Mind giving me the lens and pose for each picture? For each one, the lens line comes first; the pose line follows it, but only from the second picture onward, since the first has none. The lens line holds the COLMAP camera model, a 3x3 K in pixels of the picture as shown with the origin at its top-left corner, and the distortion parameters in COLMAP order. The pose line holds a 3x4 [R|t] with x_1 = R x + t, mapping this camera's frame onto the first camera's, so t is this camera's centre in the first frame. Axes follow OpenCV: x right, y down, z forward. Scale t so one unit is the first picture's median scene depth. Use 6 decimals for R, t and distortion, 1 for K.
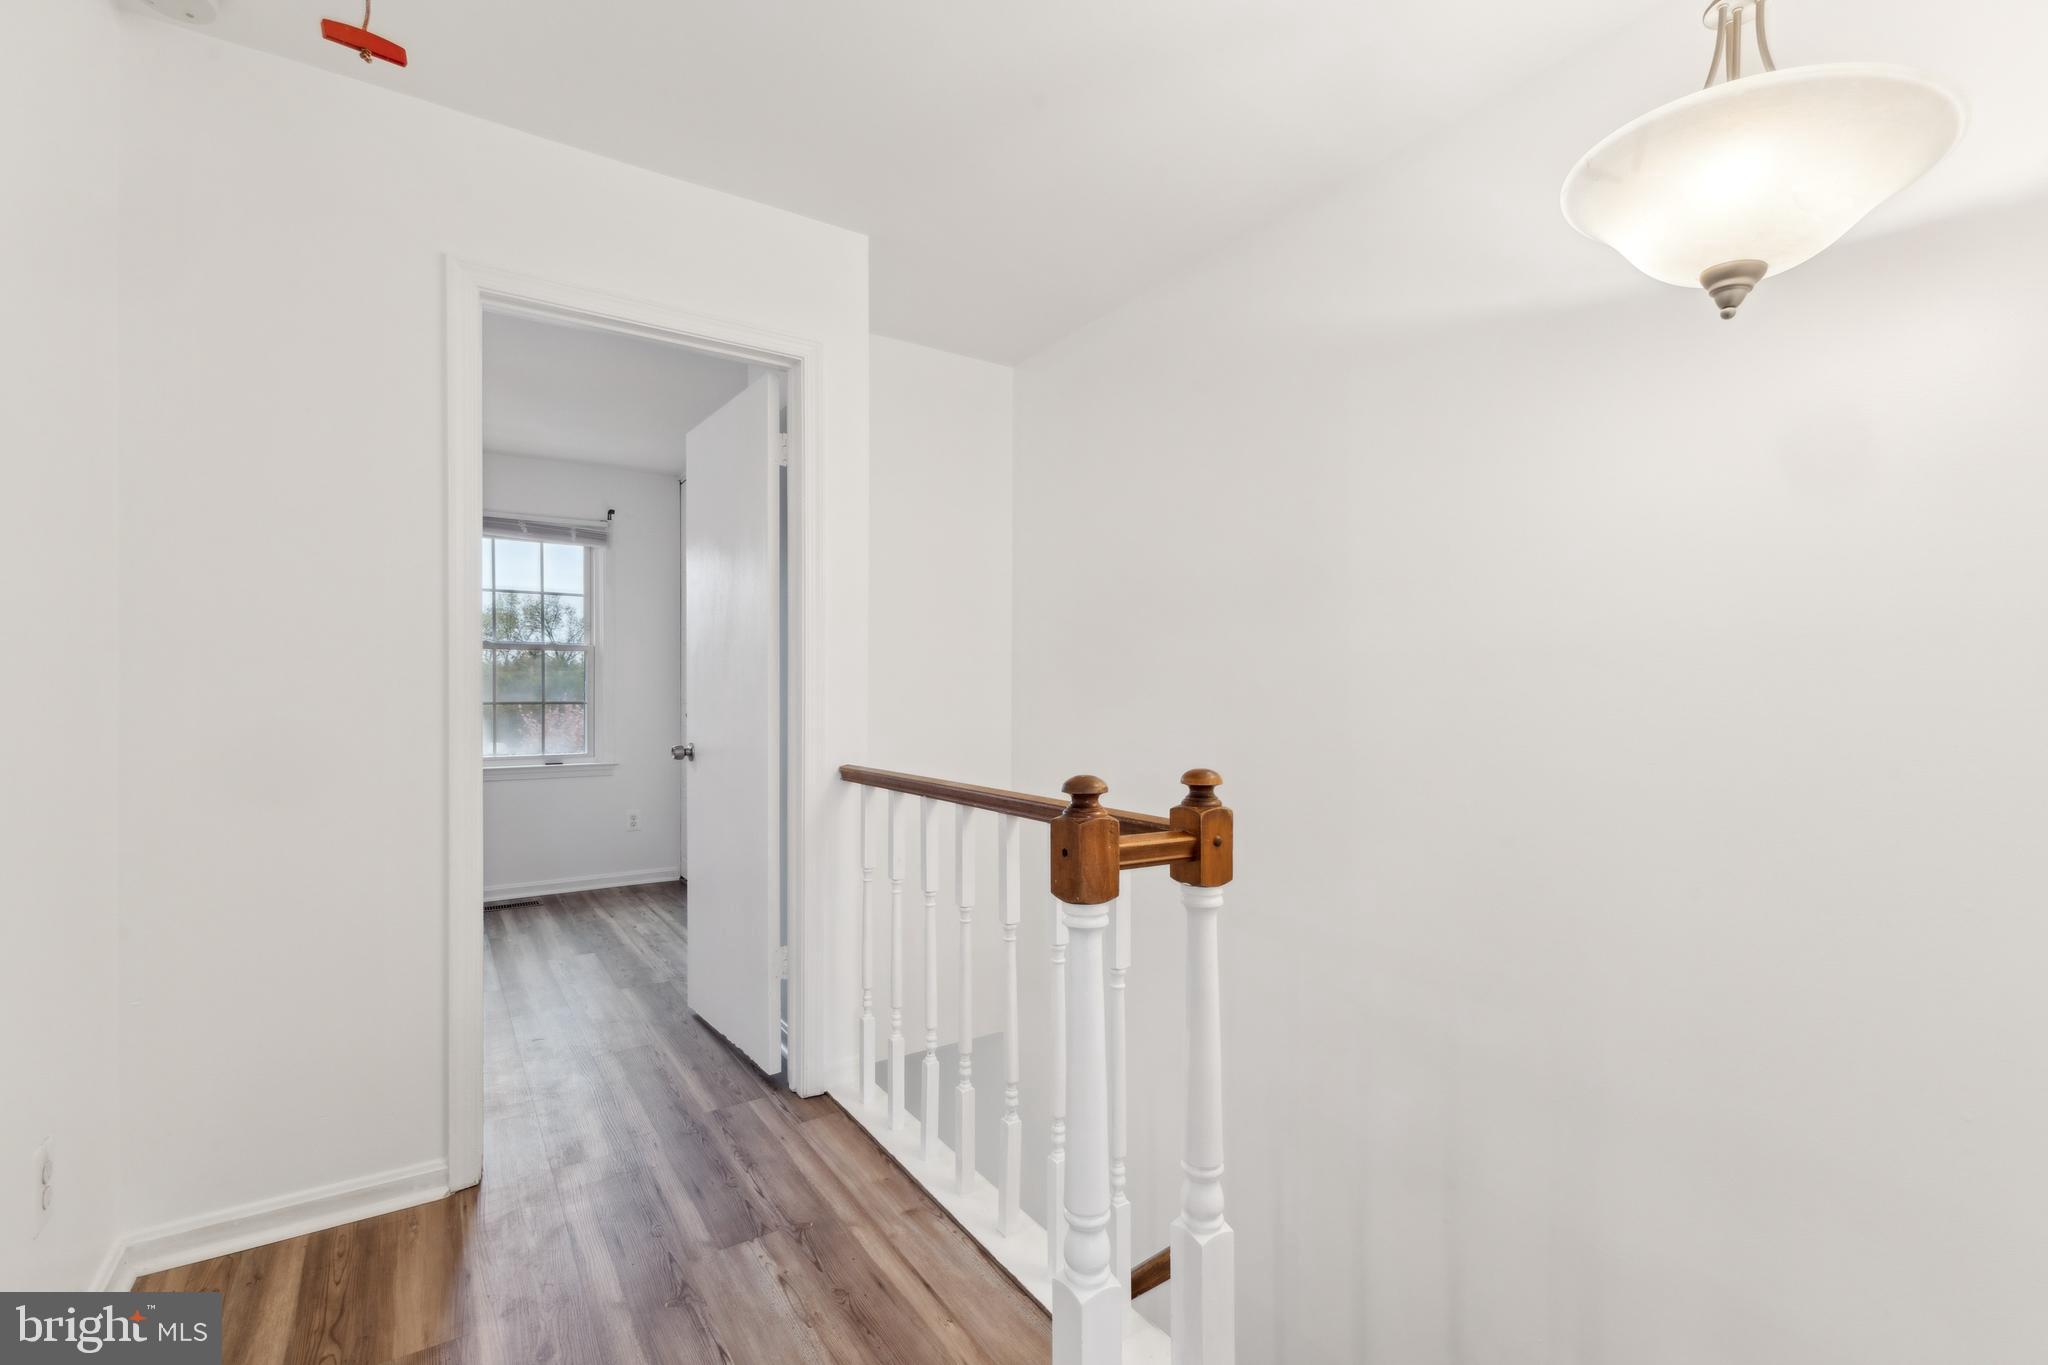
lens RADIAL K [[914.9, 0, 1024.0], [0, 914.9, 682.5], [0, 0, 1]] dist [0.017533, 0.000119]
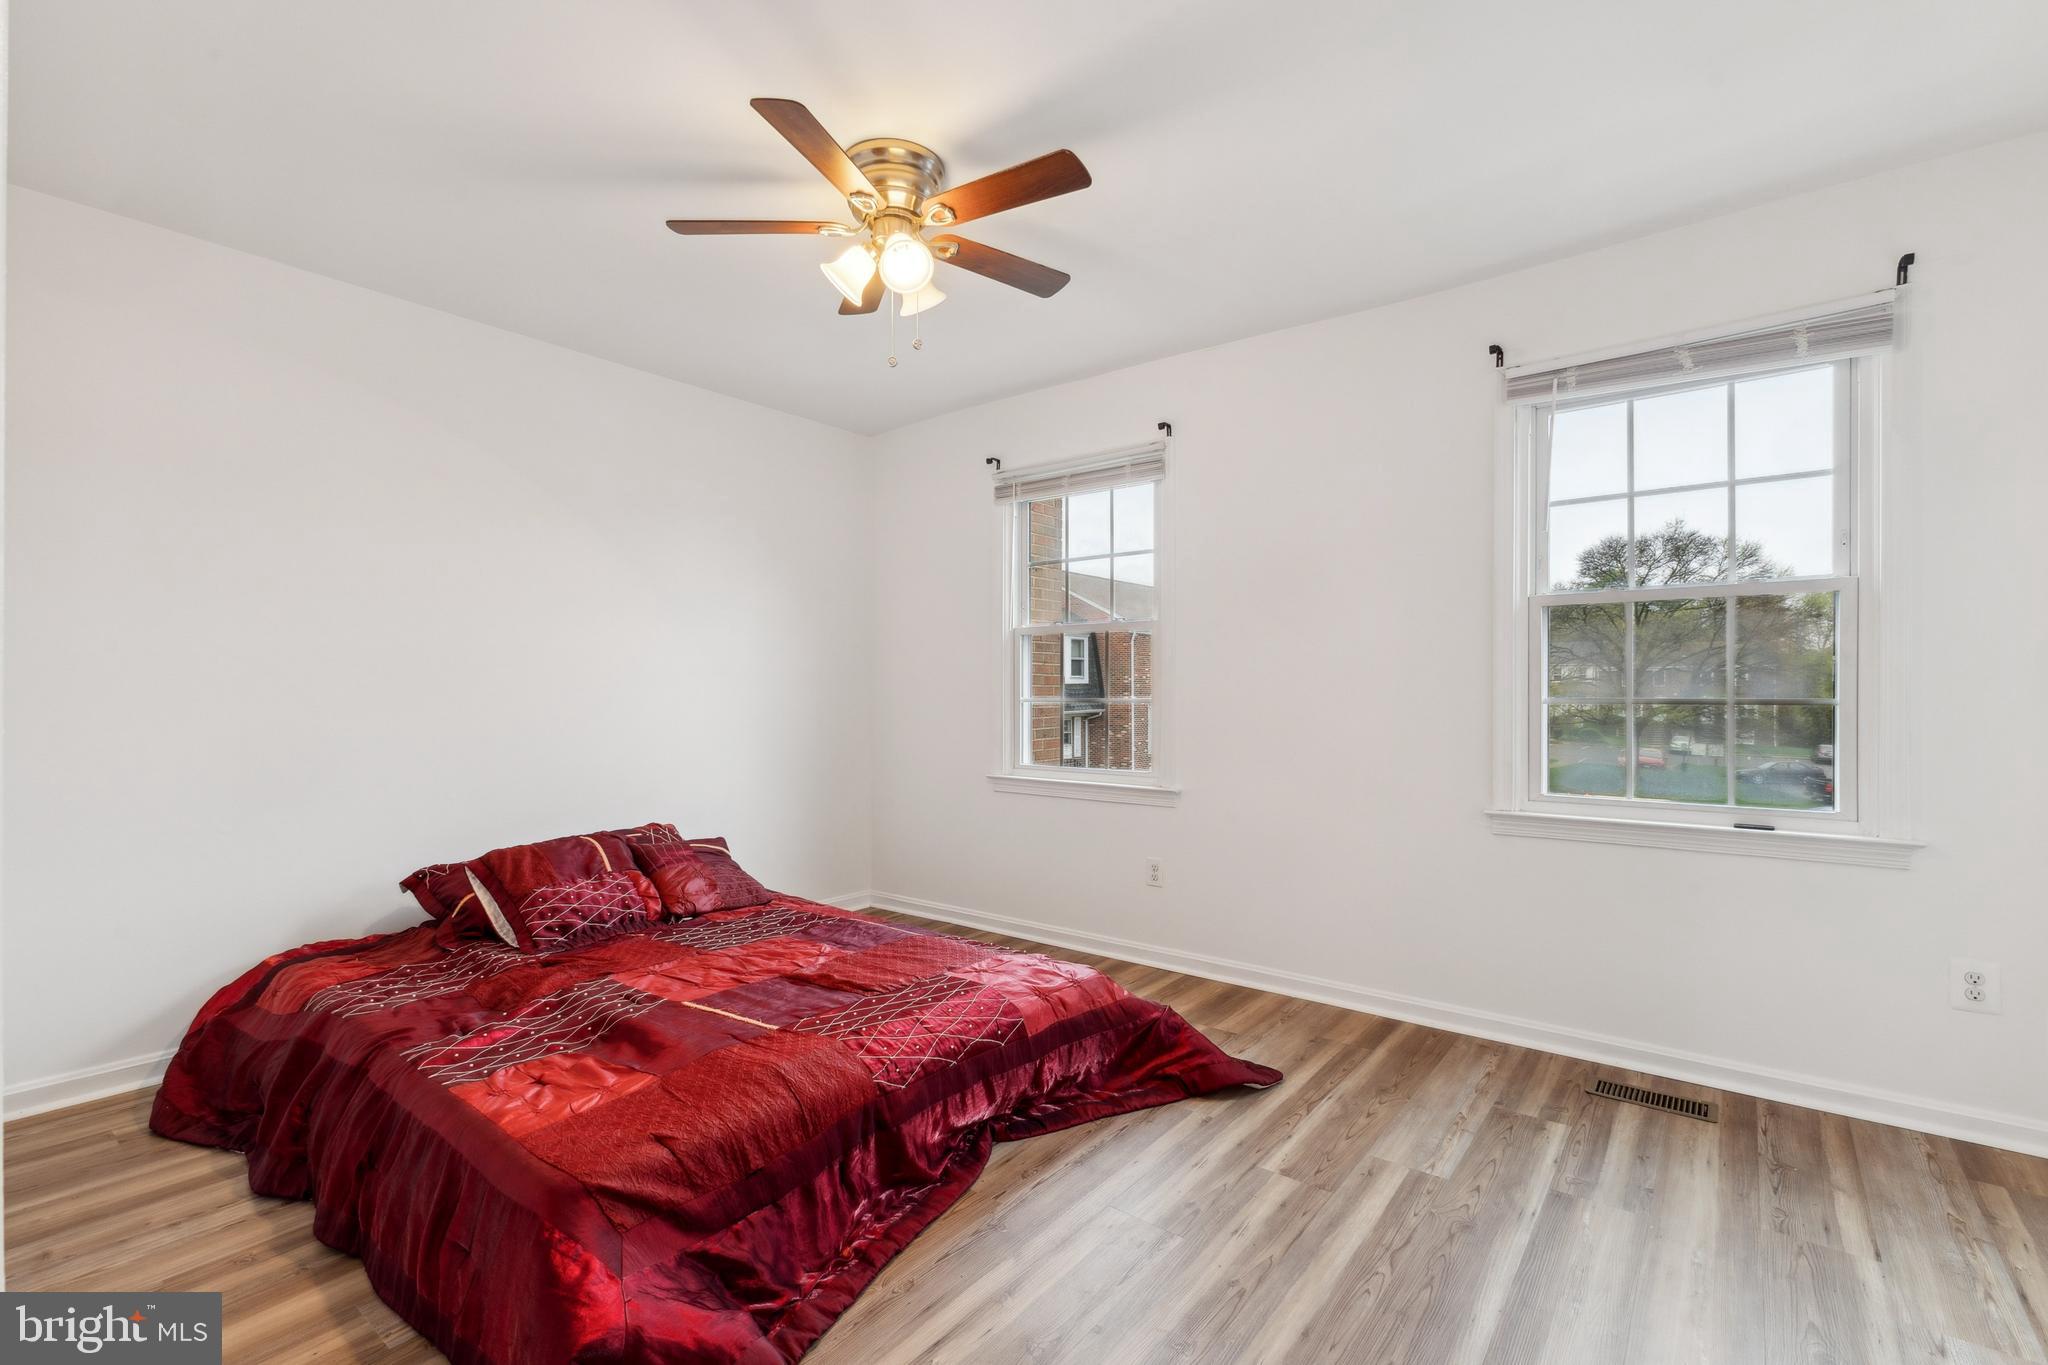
lens RADIAL K [[910.2, 0, 1015.8], [0, 910.2, 671.9], [0, 0, 1]] dist [-0.001261, -0.000486]
pose [[0.306255, 0.001408, -0.951948, -0.171533], [0.006243, 0.999974, 0.003488, 0.004455], [0.951929, -0.007011, 0.306239, 0.472611]]
